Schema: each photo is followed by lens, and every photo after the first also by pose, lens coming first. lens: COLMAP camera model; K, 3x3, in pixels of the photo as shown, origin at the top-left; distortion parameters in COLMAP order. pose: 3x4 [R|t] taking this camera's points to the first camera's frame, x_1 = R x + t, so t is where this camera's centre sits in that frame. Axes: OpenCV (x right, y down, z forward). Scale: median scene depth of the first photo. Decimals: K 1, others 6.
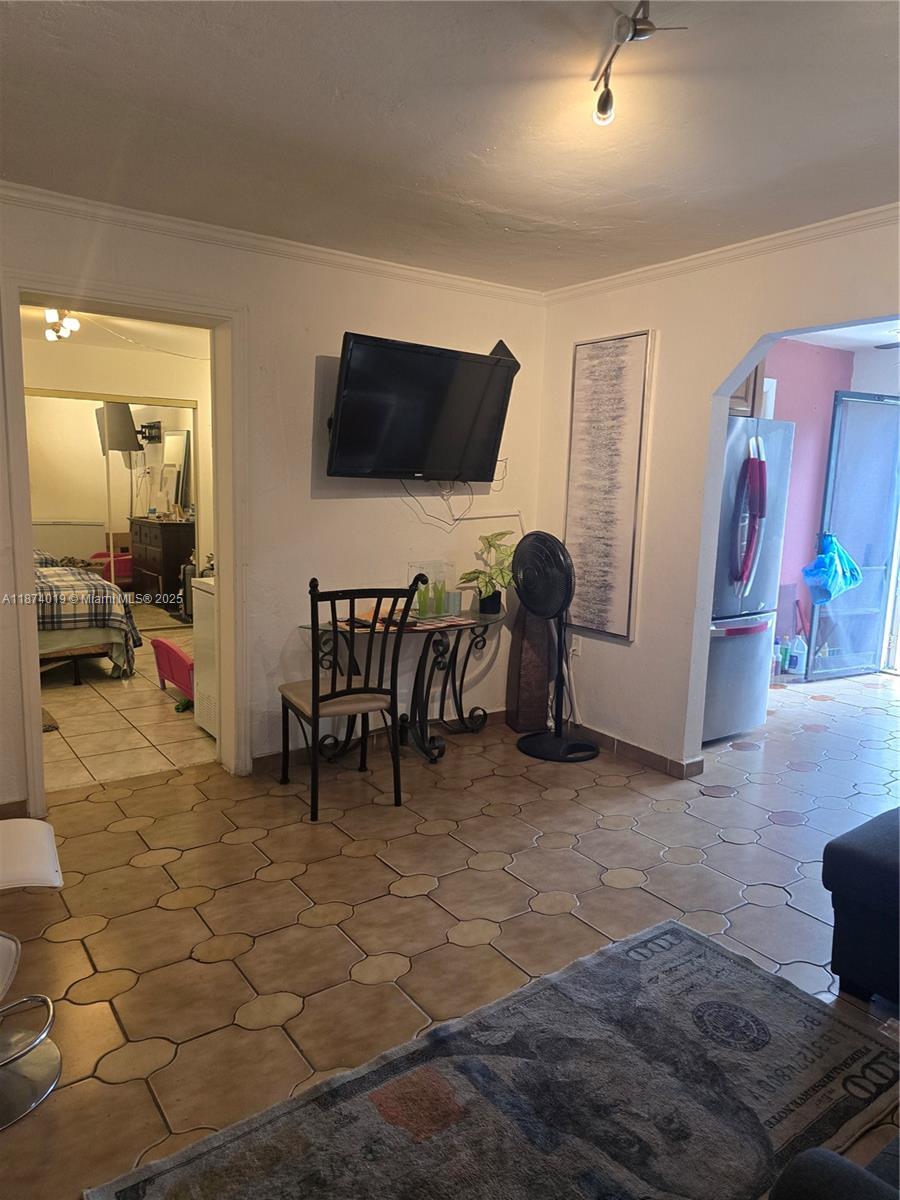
lens RADIAL K [[812.1, 0, 419.1], [0, 812.1, 596.9], [0, 0, 1]] dist [0.069987, -0.062440]
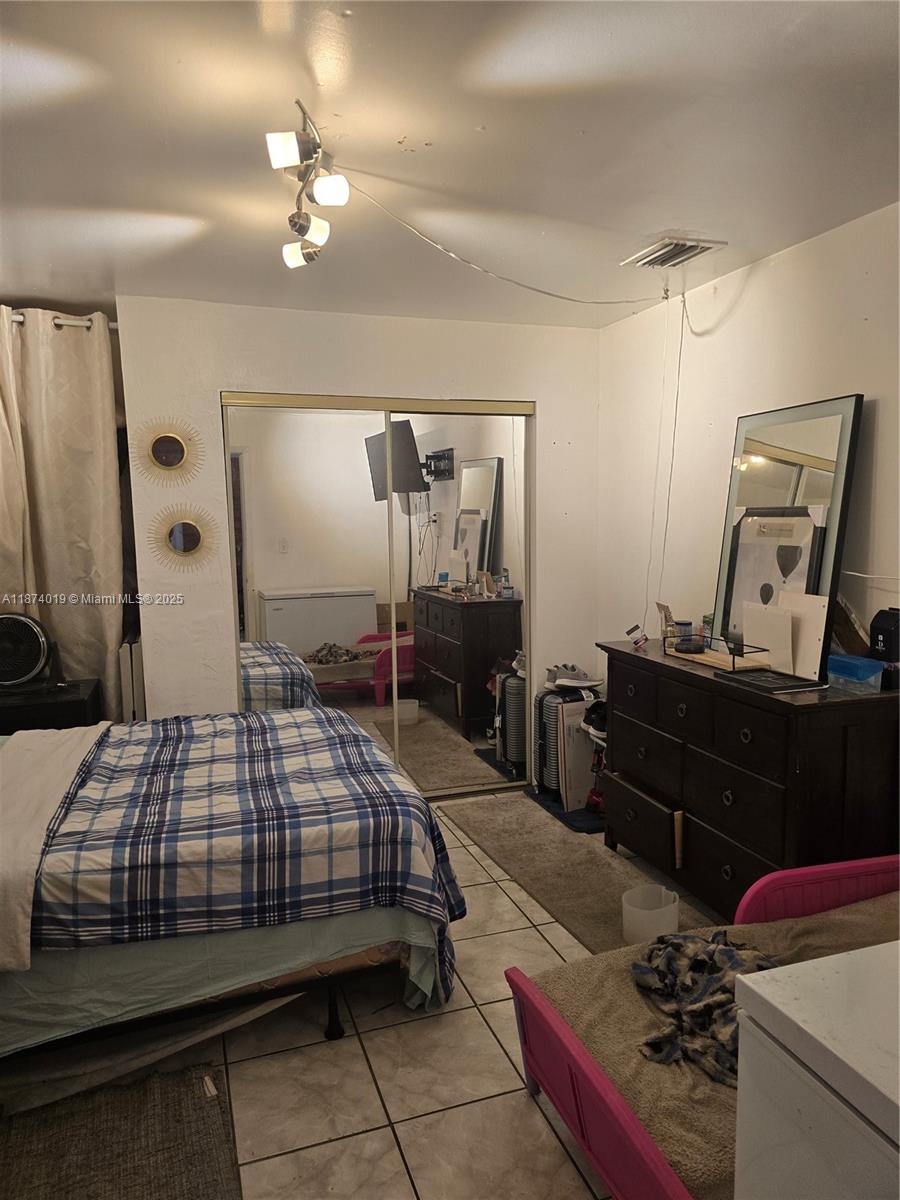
lens RADIAL K [[811.7, 0, 450.0], [0, 811.7, 600.0], [0, 0, 1]] dist [0.074126, -0.073832]
pose [[0.965404, -0.002490, -0.260748, -0.147842], [-0.006518, 0.999412, -0.033677, -0.065903], [0.260679, 0.034211, 0.964819, 0.357765]]
